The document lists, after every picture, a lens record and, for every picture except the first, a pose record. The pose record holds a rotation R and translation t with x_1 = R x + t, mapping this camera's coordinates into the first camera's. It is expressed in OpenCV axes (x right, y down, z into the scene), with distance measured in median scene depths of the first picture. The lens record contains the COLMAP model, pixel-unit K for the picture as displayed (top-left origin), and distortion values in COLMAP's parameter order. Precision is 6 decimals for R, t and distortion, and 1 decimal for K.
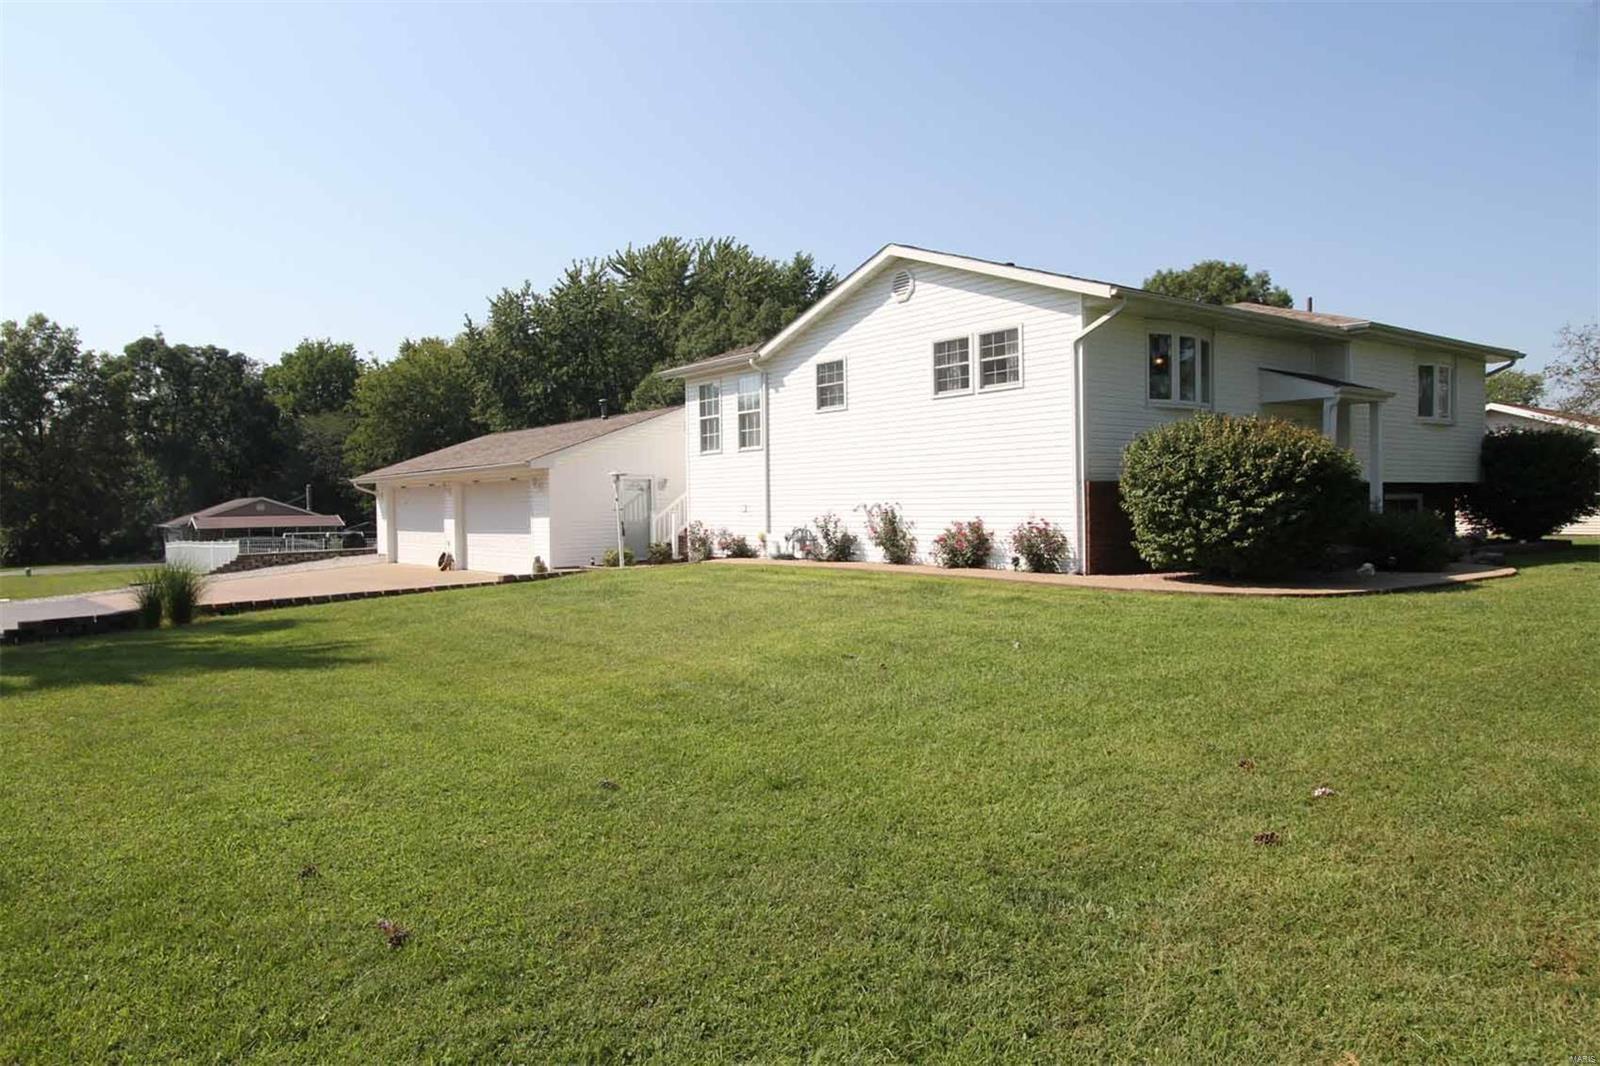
lens RADIAL K [[1017.5, 0, 755.8], [0, 1017.5, 562.4], [0, 0, 1]] dist [-0.003640, 0.003286]
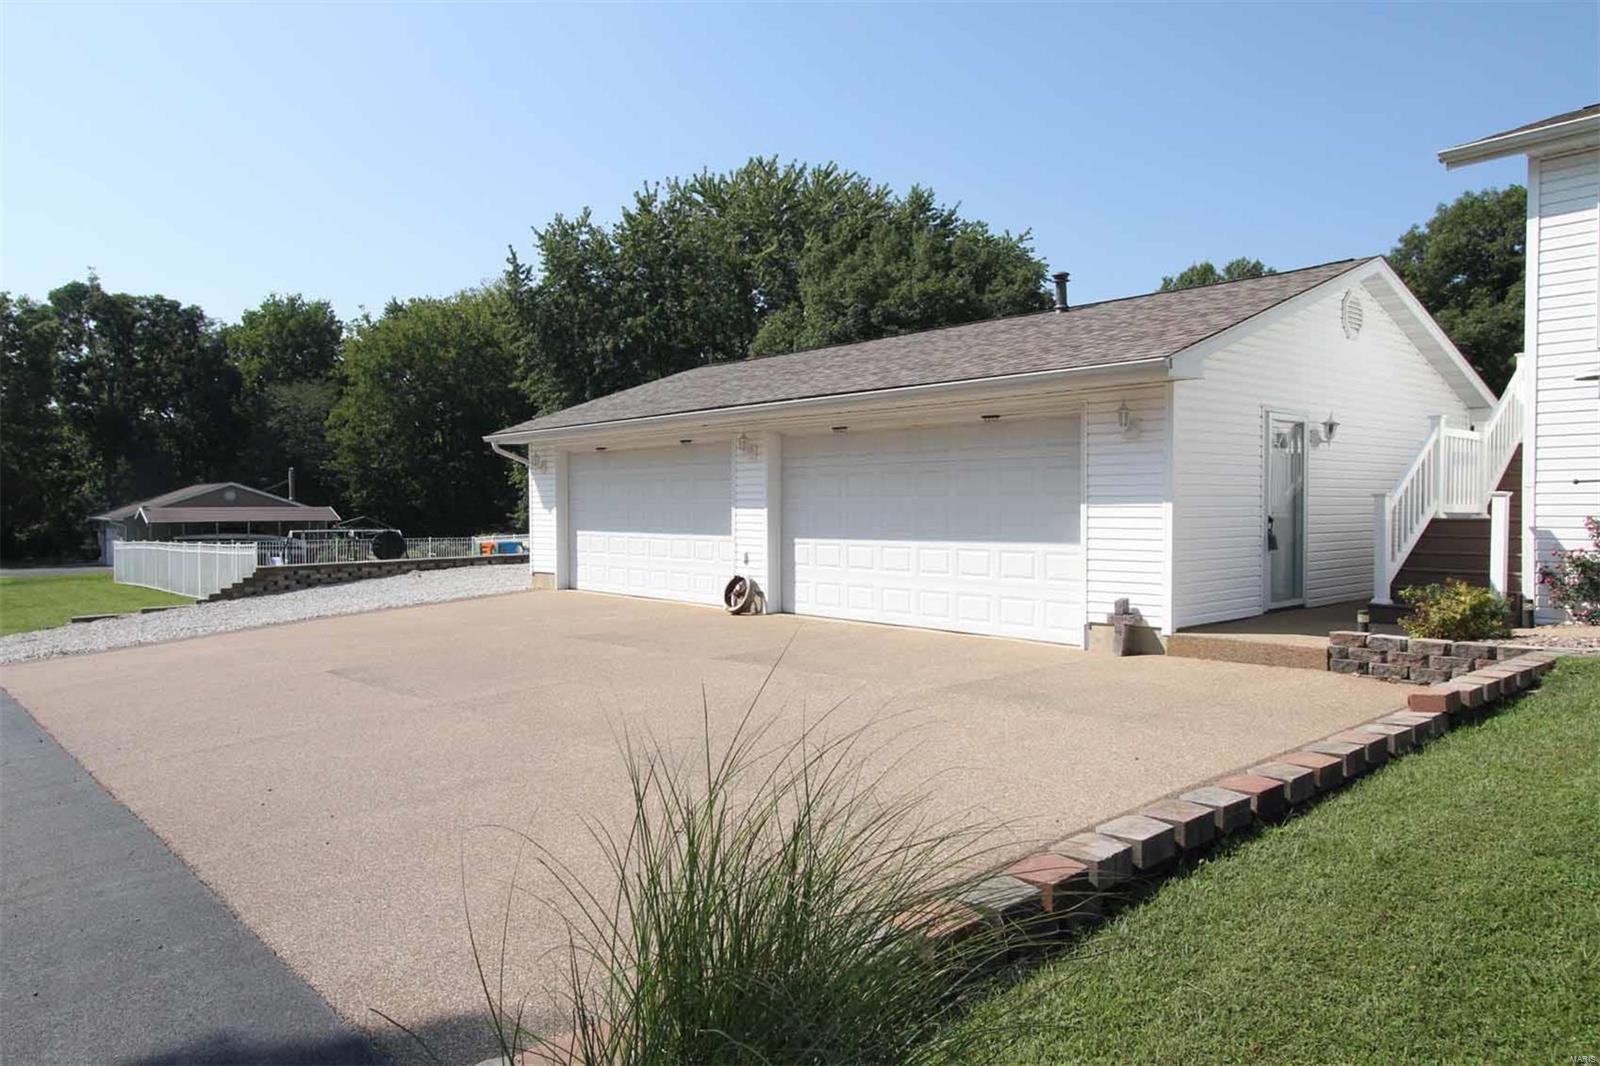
lens RADIAL K [[1091.4, 0, 779.1], [0, 1091.4, 560.5], [0, 0, 1]] dist [-0.008410, 0.005688]
pose [[0.999144, 0.009427, 0.040282, -0.084356], [-0.009245, 0.999946, -0.004696, -0.004169], [-0.040324, 0.004320, 0.999177, 0.129657]]
